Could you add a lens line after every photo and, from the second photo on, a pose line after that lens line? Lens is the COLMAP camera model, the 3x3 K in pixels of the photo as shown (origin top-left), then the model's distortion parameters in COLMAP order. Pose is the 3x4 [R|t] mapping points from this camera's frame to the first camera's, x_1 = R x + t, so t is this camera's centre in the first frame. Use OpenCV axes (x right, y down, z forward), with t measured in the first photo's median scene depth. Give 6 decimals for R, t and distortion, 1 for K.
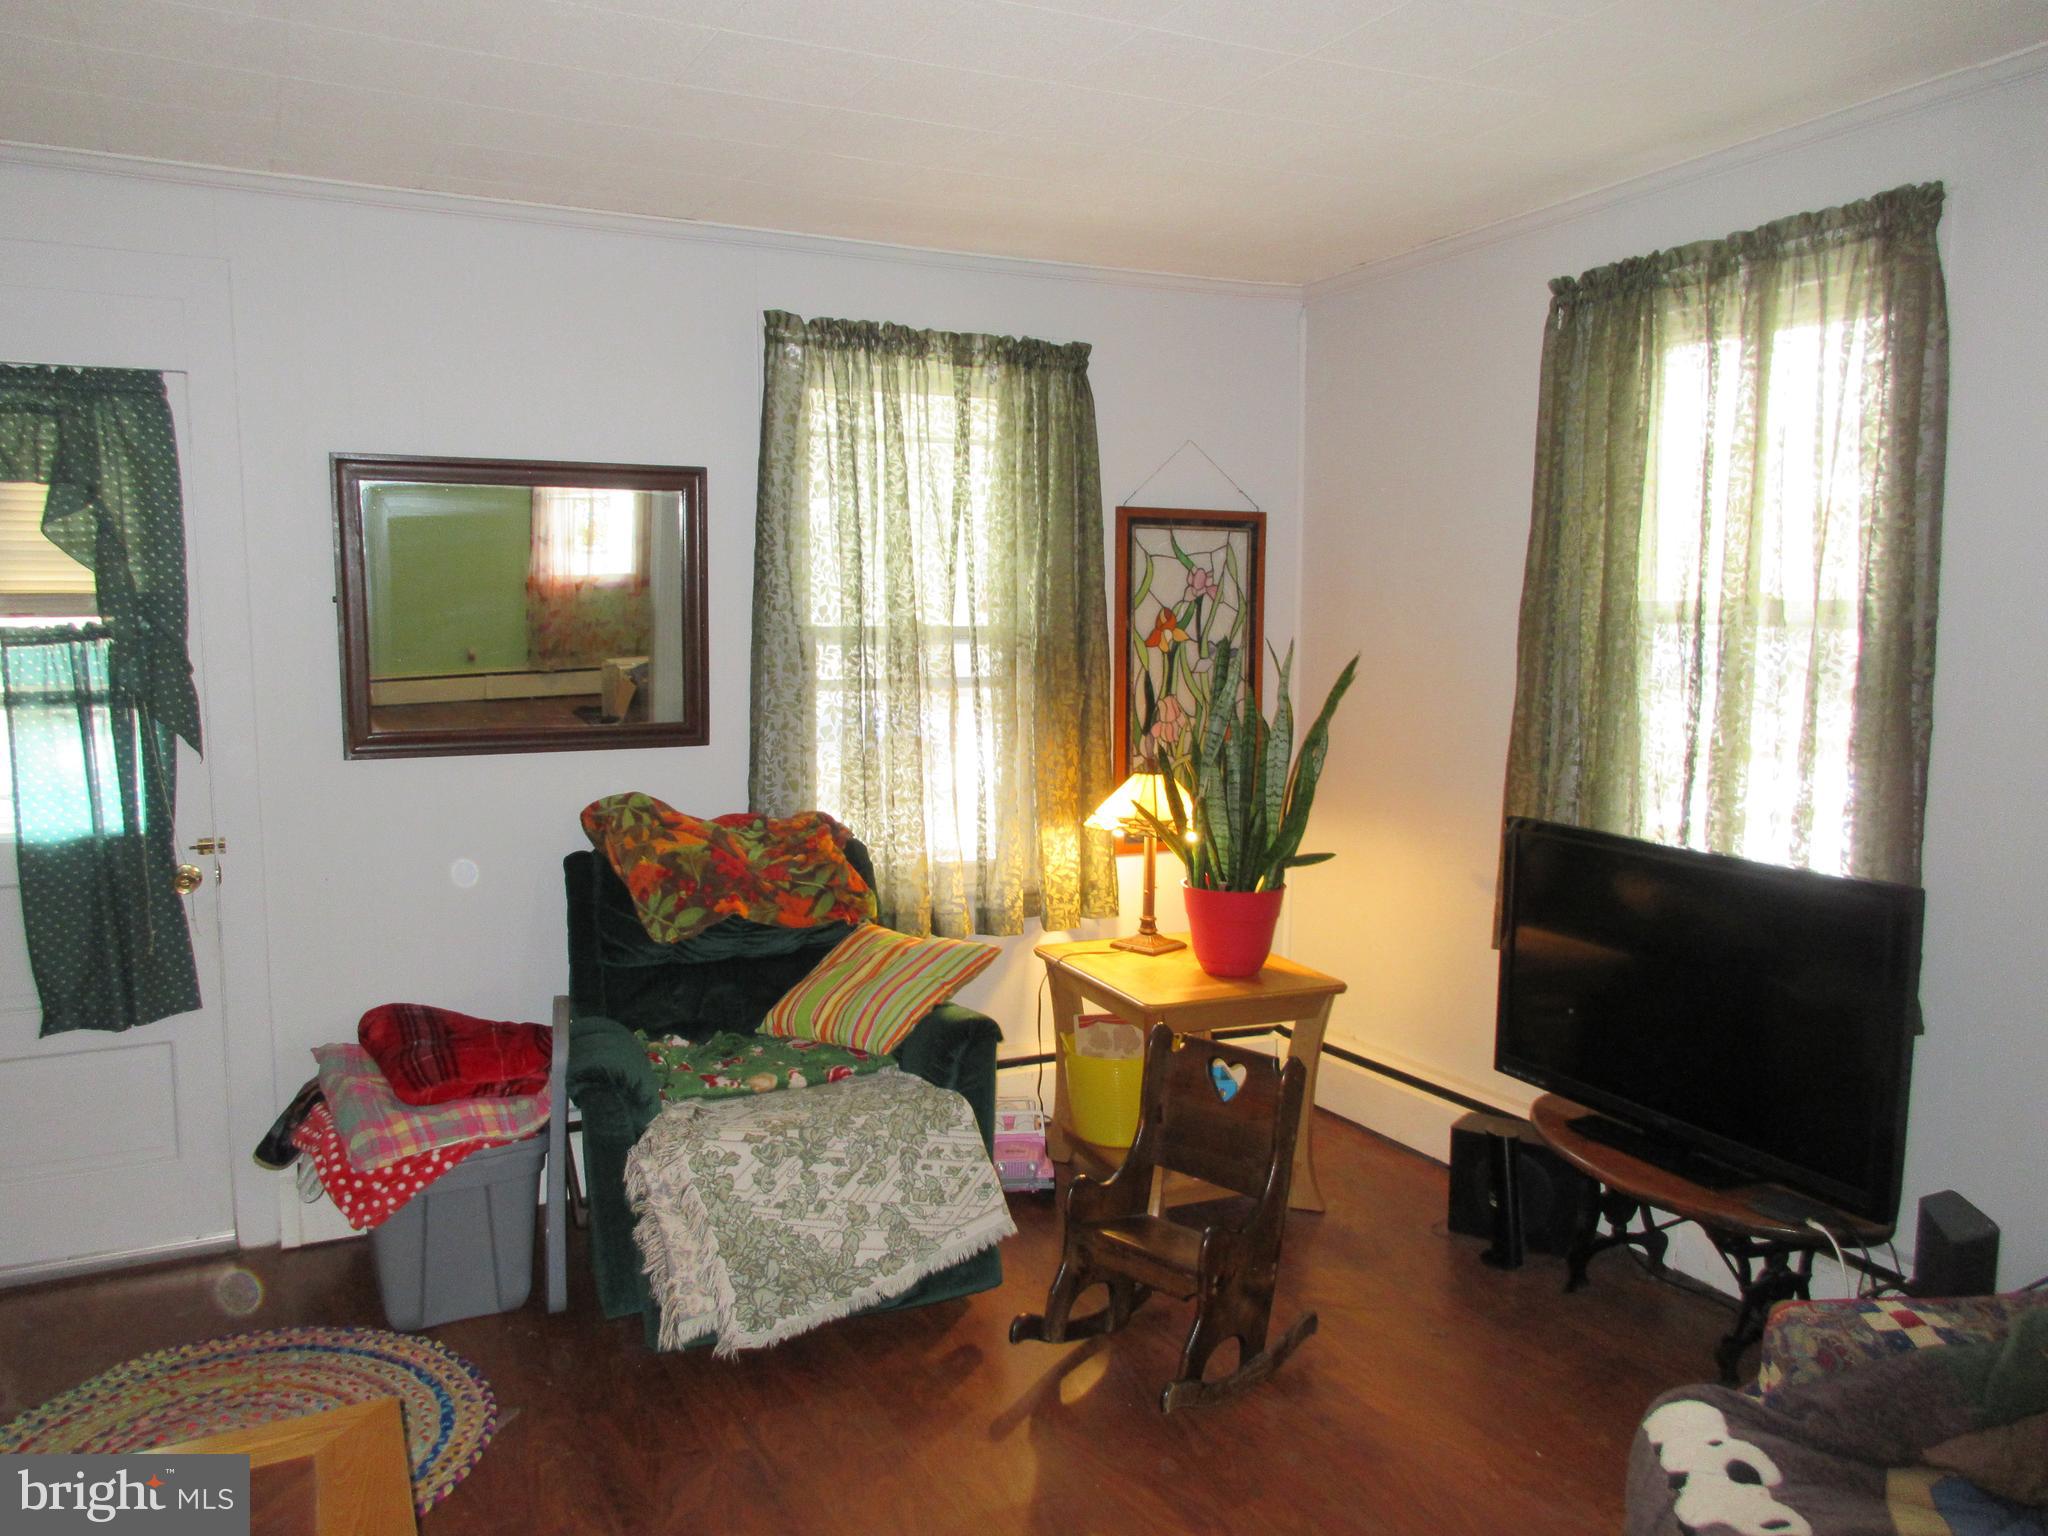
lens RADIAL K [[1528.3, 0, 1028.8], [0, 1528.3, 765.1], [0, 0, 1]] dist [0.008247, 0.002849]
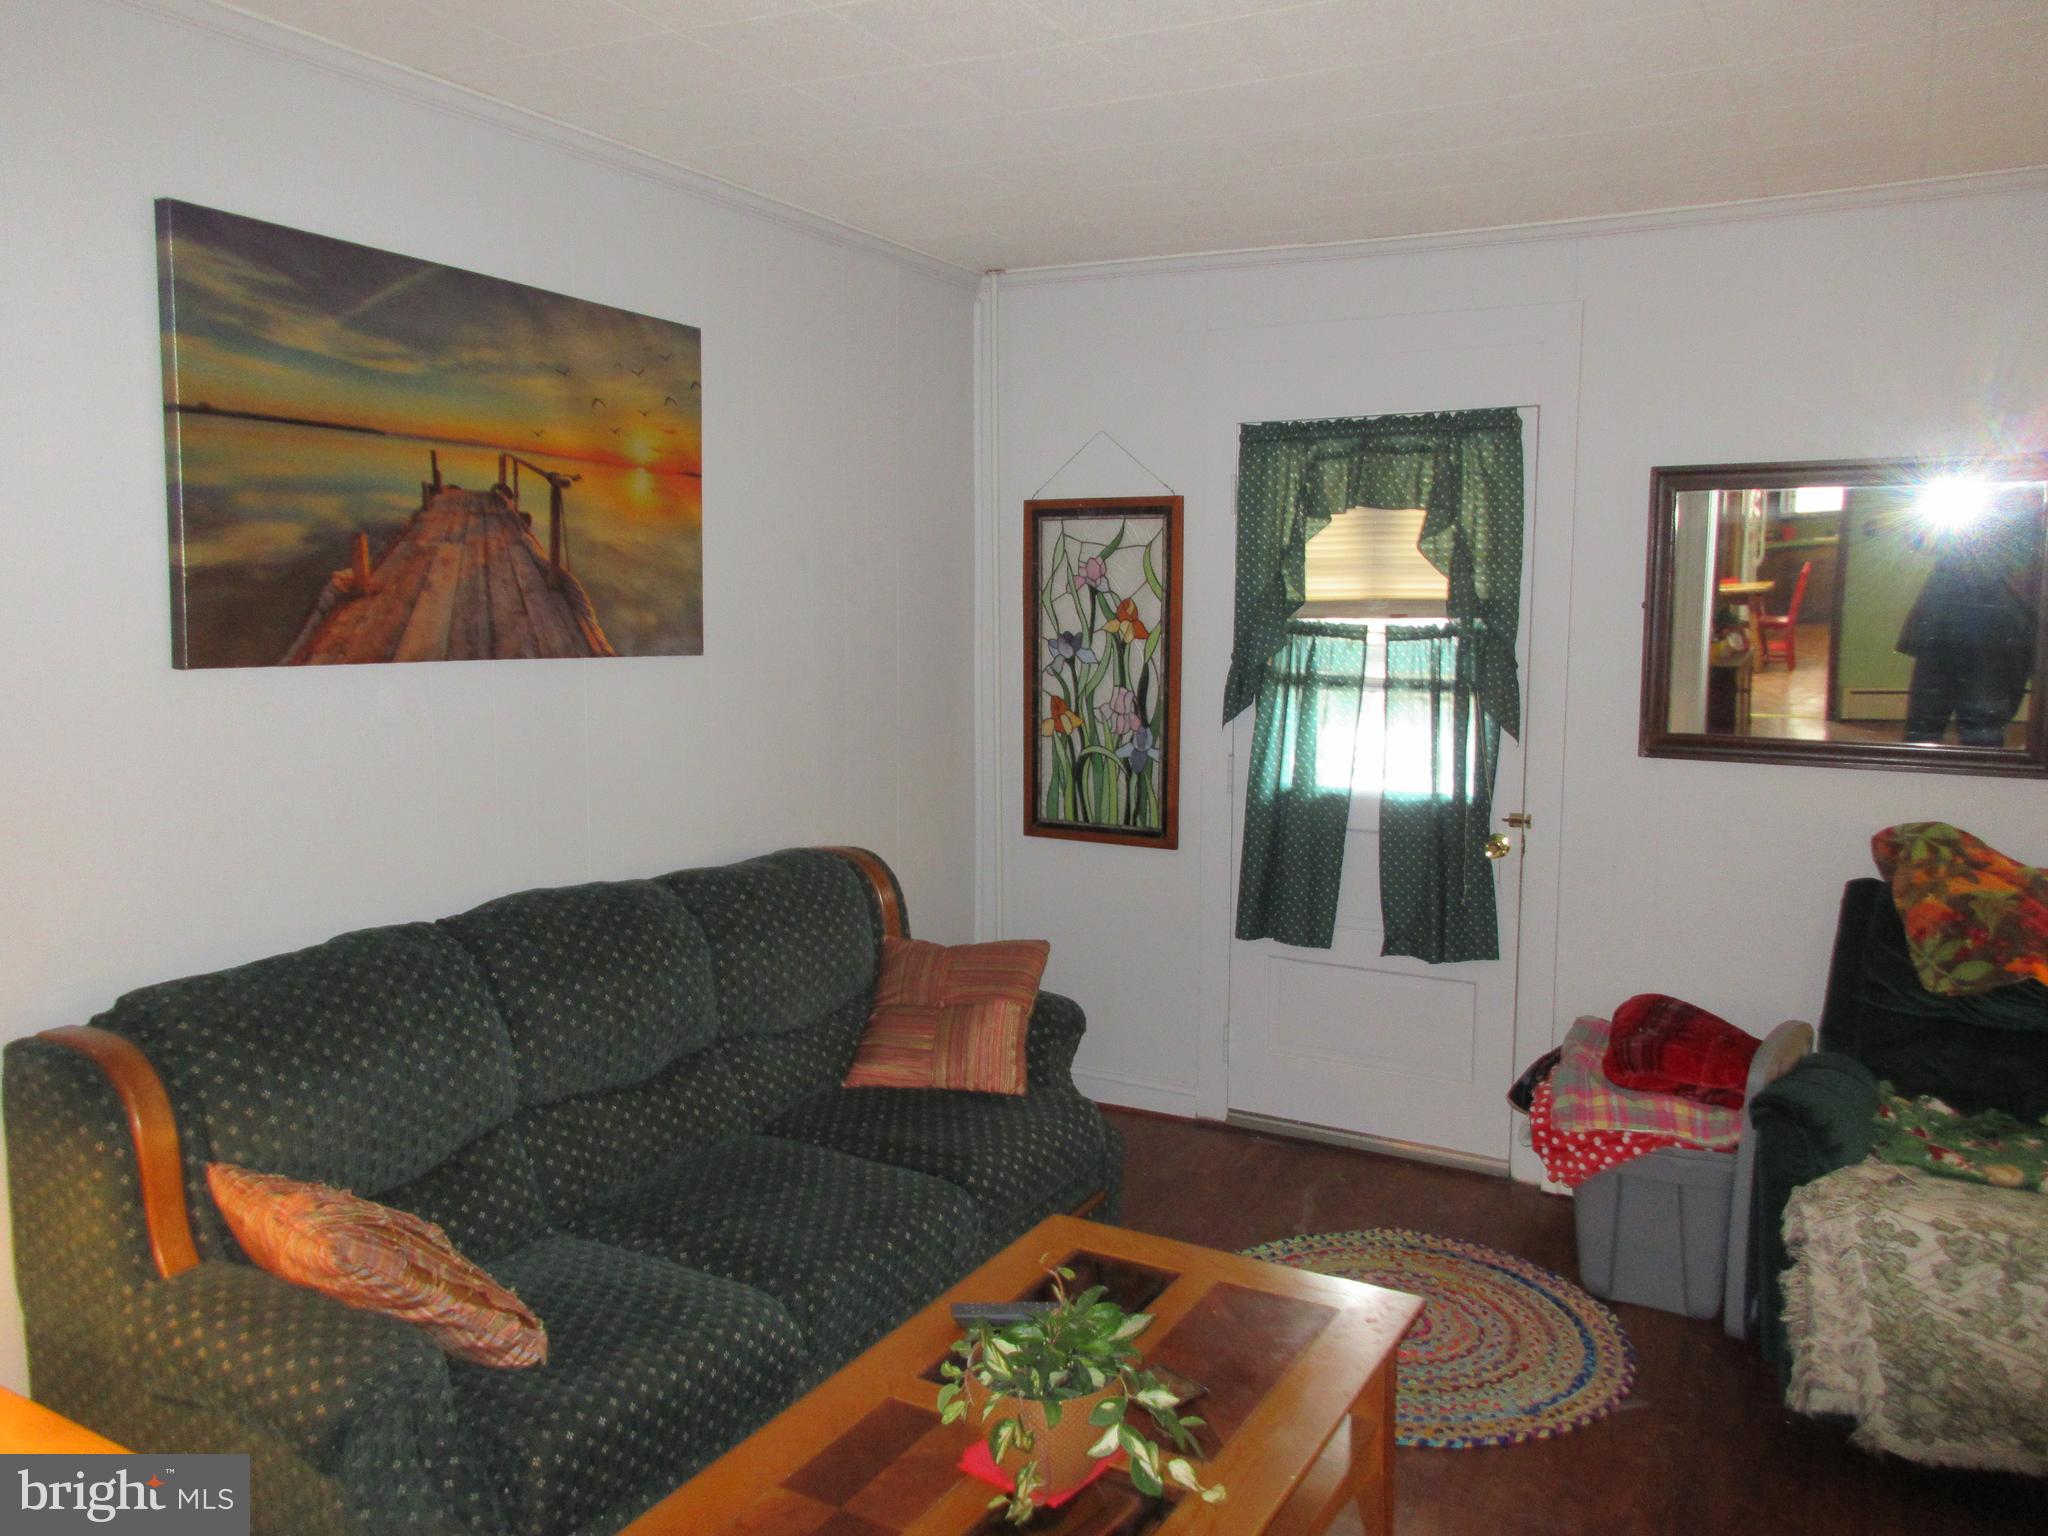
lens RADIAL K [[1528.3, 0, 1032.7], [0, 1528.3, 769.6], [0, 0, 1]] dist [0.008247, 0.002849]
pose [[0.554830, 0.095049, -0.826516, 0.219968], [-0.099859, 0.993879, 0.047261, -0.002879], [0.825949, 0.056313, 0.560926, 0.065636]]
